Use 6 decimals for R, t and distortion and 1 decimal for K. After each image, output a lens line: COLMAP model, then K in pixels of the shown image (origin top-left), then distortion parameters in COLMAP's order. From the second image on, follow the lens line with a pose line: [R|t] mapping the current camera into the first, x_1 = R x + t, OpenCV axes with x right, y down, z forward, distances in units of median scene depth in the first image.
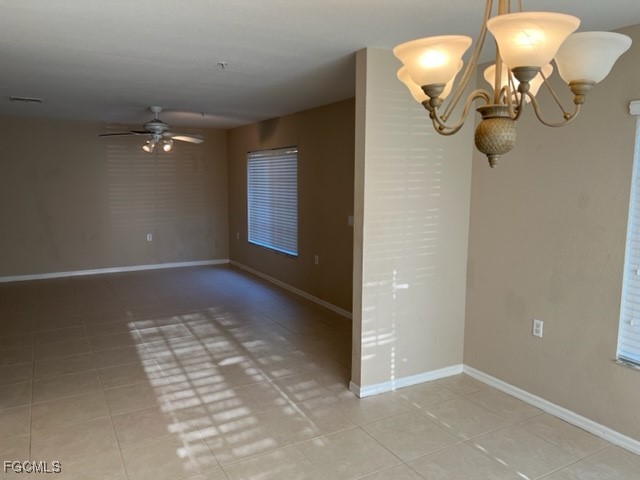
lens RADIAL K [[489.3, 0, 320.0], [0, 489.3, 240.0], [0, 0, 1]] dist [0.074688, -0.004880]
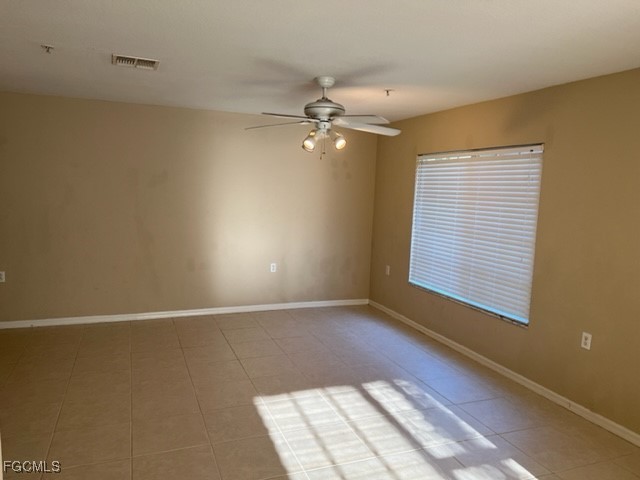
lens RADIAL K [[477.2, 0, 320.0], [0, 477.2, 240.0], [0, 0, 1]] dist [0.082860, 0.000059]
pose [[0.990997, 0.040104, -0.127738, -0.199110], [-0.041476, 0.999107, -0.008097, -0.048391], [0.127299, 0.013323, 0.991775, 0.320476]]
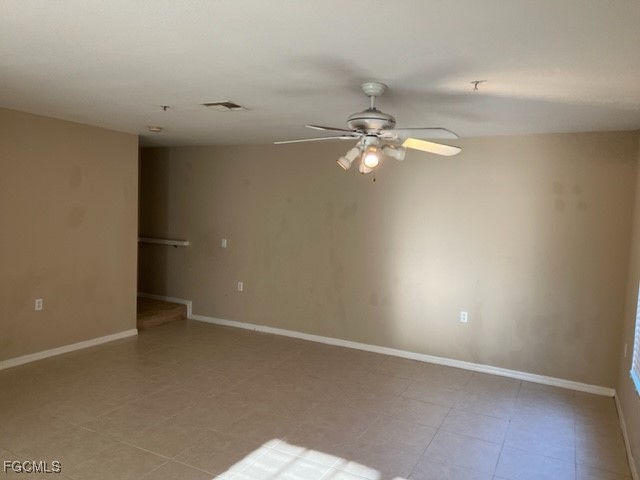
lens RADIAL K [[489.3, 0, 320.0], [0, 489.3, 240.0], [0, 0, 1]] dist [0.074688, -0.004880]
pose [[0.573315, 0.067316, -0.816565, 0.054546], [-0.136675, 0.990513, -0.014304, -0.072732], [0.807855, 0.119804, 0.577076, 0.531124]]
